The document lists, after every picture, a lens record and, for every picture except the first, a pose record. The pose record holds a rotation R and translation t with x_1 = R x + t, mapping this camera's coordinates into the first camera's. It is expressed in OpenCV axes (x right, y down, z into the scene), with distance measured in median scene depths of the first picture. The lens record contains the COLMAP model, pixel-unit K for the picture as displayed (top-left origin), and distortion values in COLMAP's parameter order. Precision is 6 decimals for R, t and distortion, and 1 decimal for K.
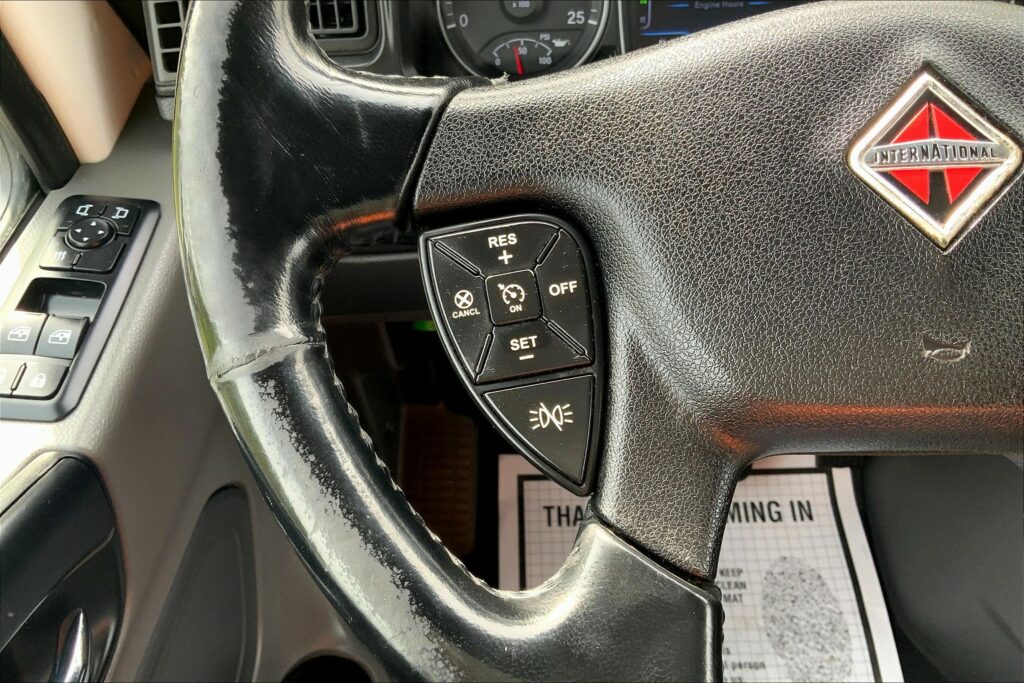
lens RADIAL K [[867.3, 0, 497.3], [0, 867.3, 359.5], [0, 0, 1]] dist [0.104828, -0.191501]
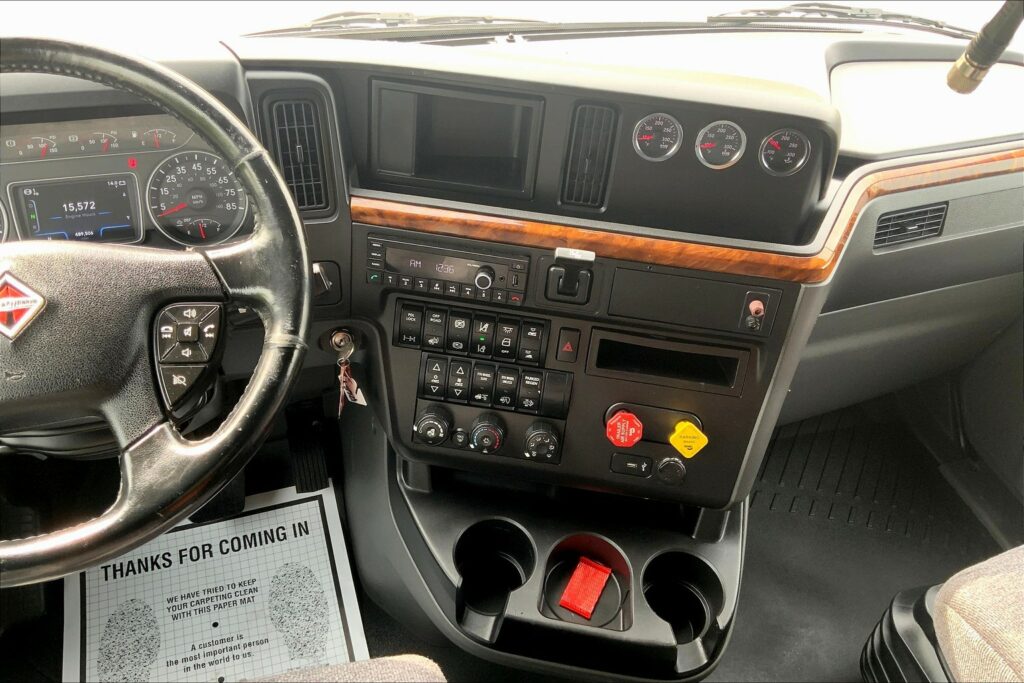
lens RADIAL K [[867.3, 0, 515.2], [0, 867.3, 344.1], [0, 0, 1]] dist [0.104828, -0.191501]
pose [[0.939575, -0.124892, 0.318750, 0.476657], [0.171845, 0.977338, -0.123608, 0.210991], [-0.296089, 0.170914, 0.939744, -0.858429]]
